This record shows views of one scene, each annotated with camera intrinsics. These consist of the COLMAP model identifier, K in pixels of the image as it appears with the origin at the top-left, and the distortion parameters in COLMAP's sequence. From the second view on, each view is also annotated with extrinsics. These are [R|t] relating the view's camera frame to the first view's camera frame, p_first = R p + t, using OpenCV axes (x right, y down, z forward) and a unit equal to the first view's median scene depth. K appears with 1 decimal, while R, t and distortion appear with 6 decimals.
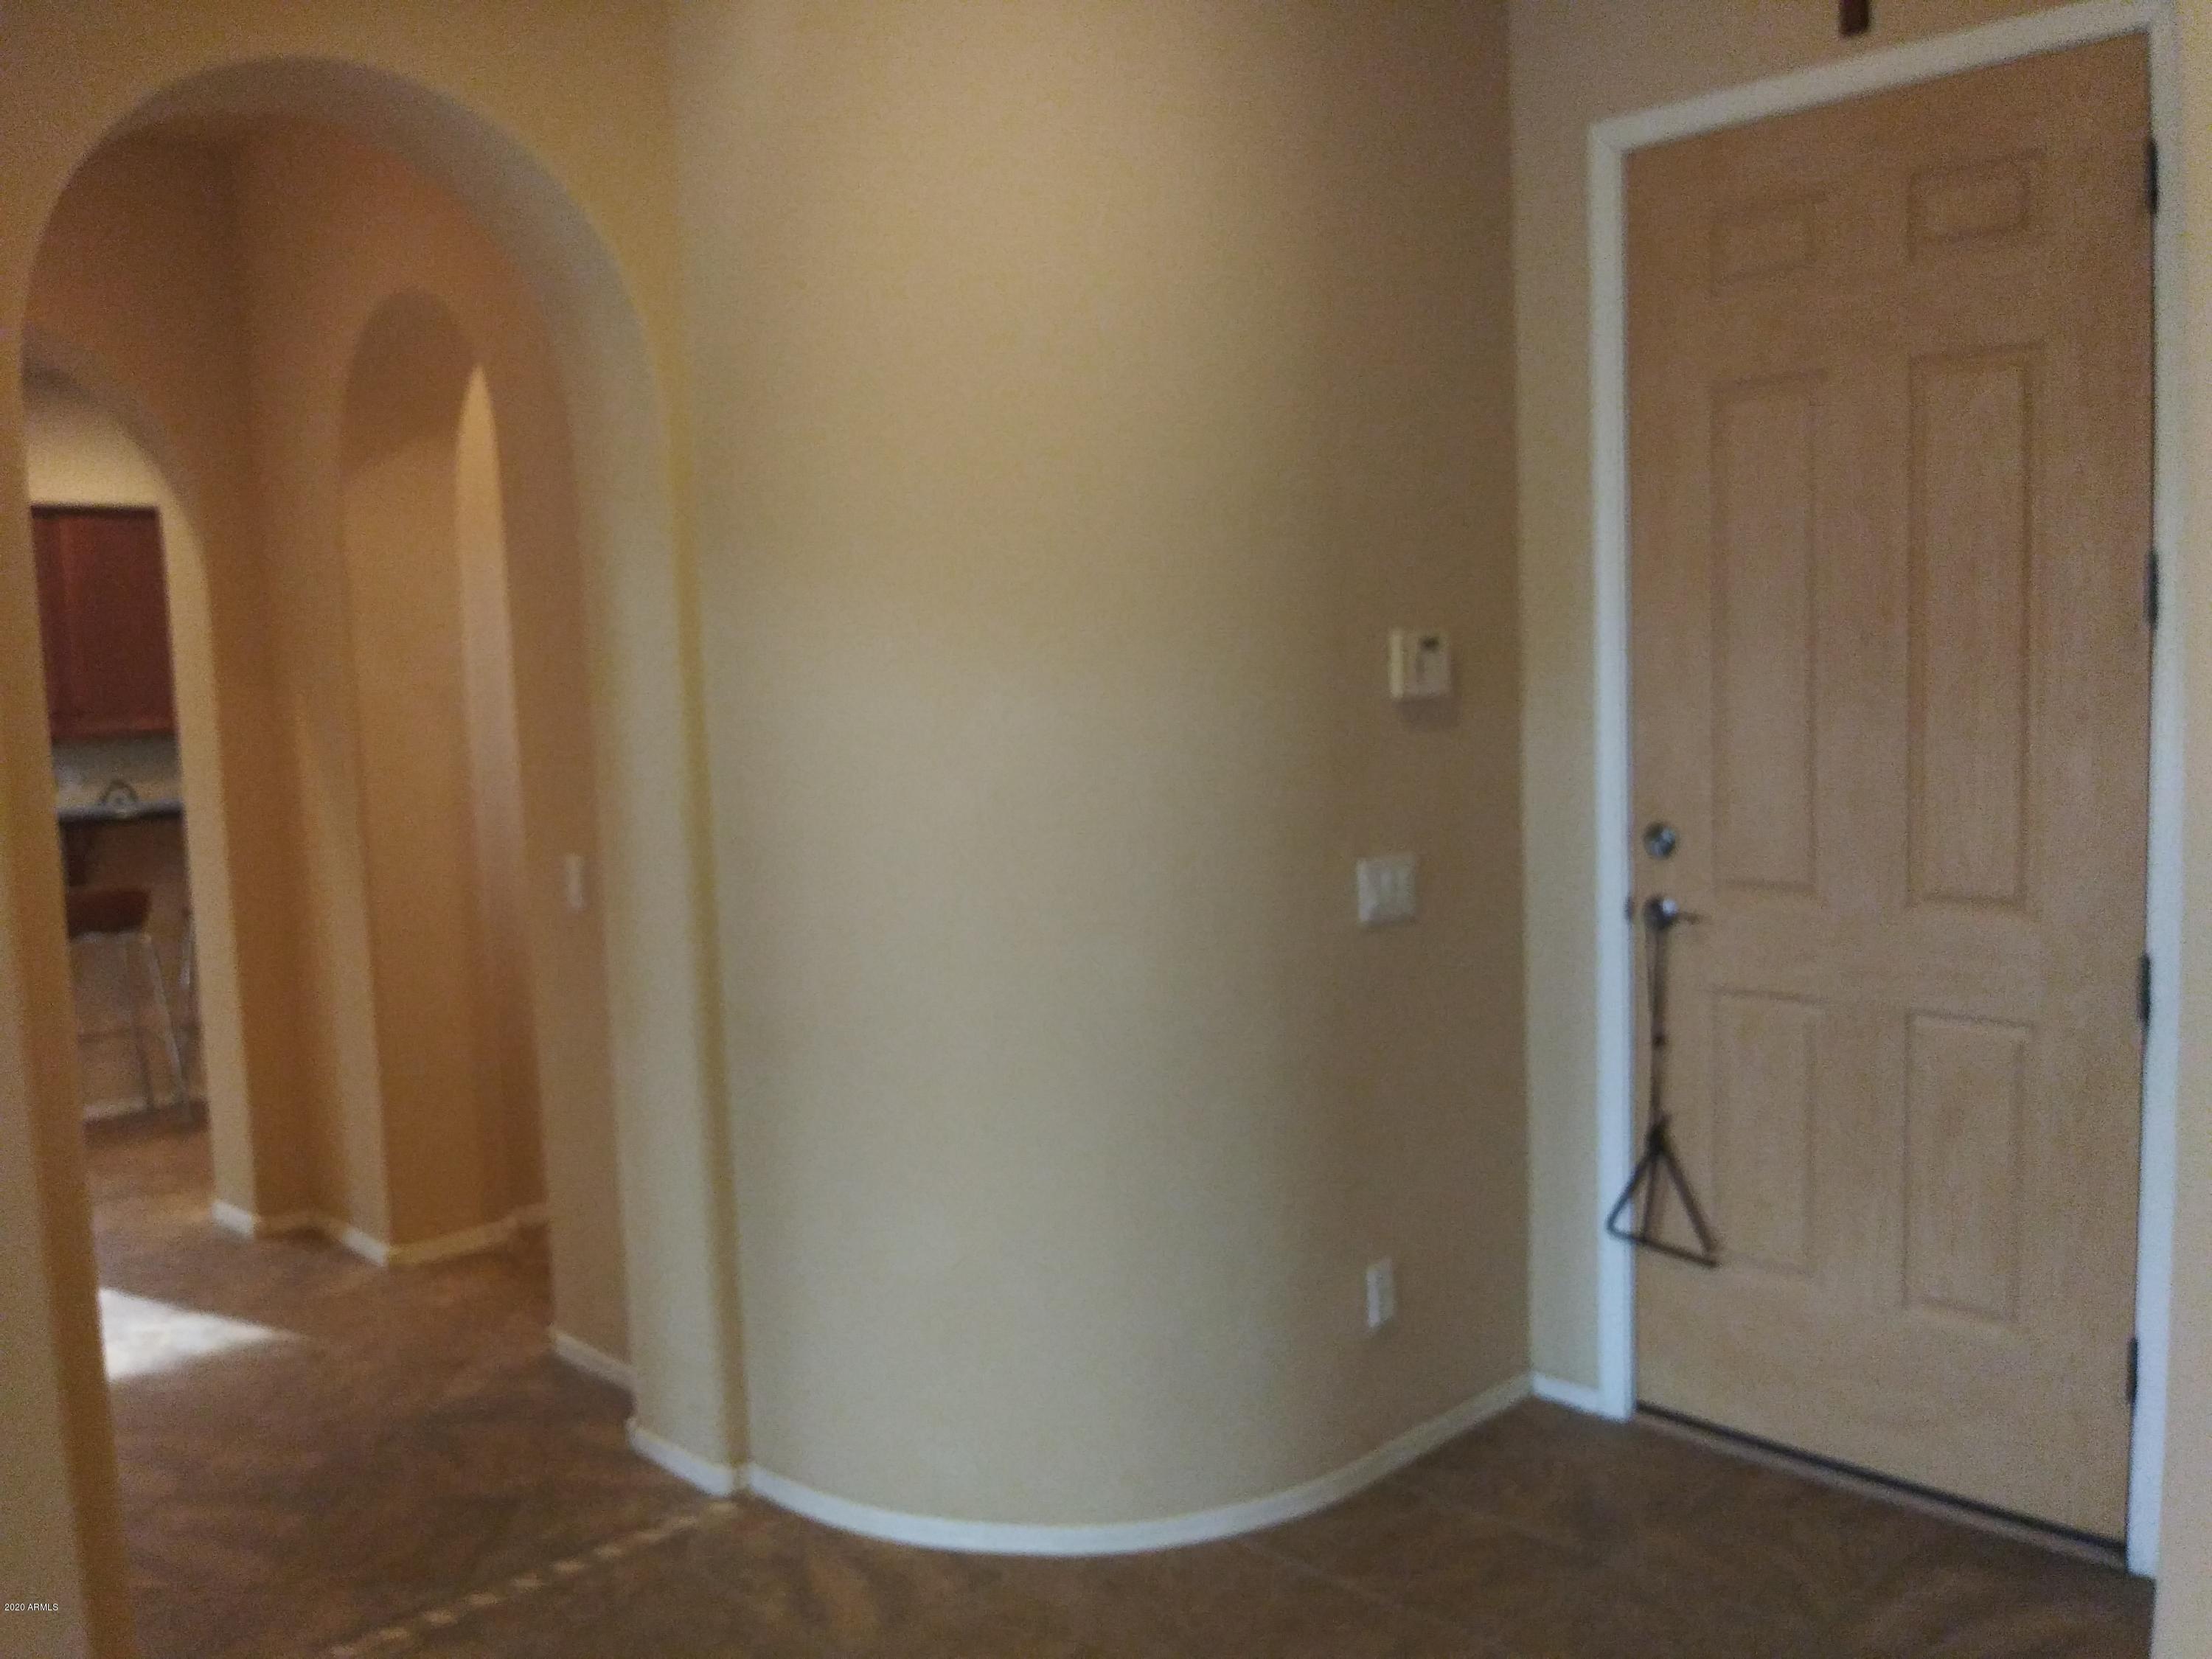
lens RADIAL K [[1827.4, 0, 1088.6], [0, 1827.4, 842.2], [0, 0, 1]] dist [0.019606, -0.063637]
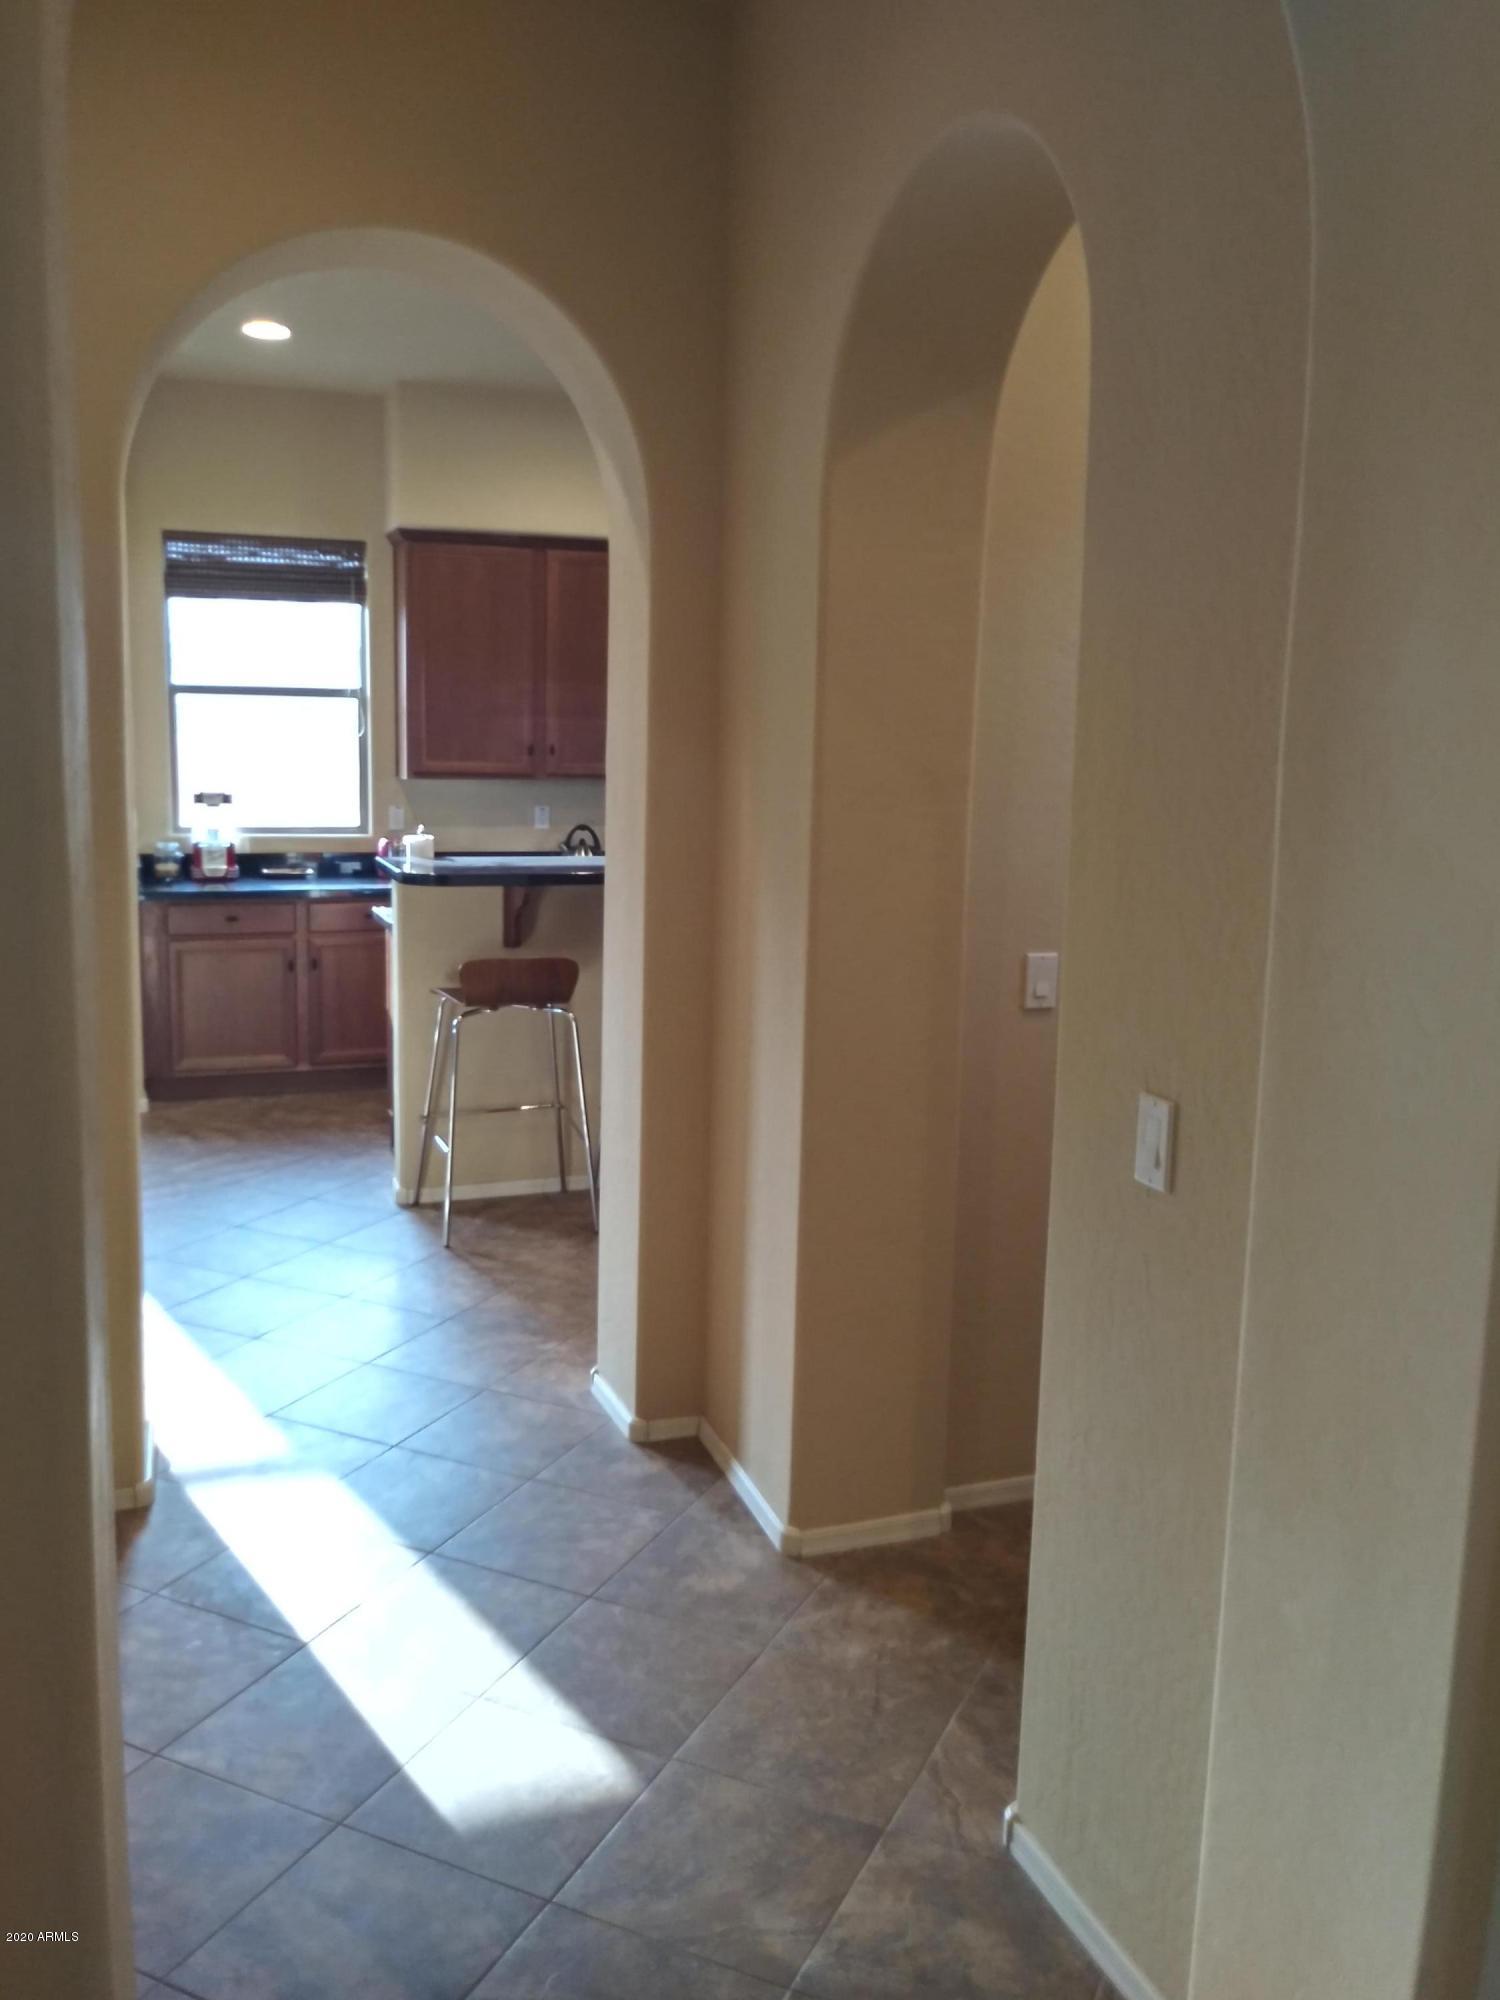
lens RADIAL K [[1652.2, 0, 746.2], [0, 1652.2, 990.3], [0, 0, 1]] dist [0.019606, -0.063637]
pose [[0.911179, 0.122351, -0.393425, -0.156344], [-0.099388, 0.991963, 0.078307, -0.038614], [0.399844, -0.032251, 0.916016, 0.380531]]
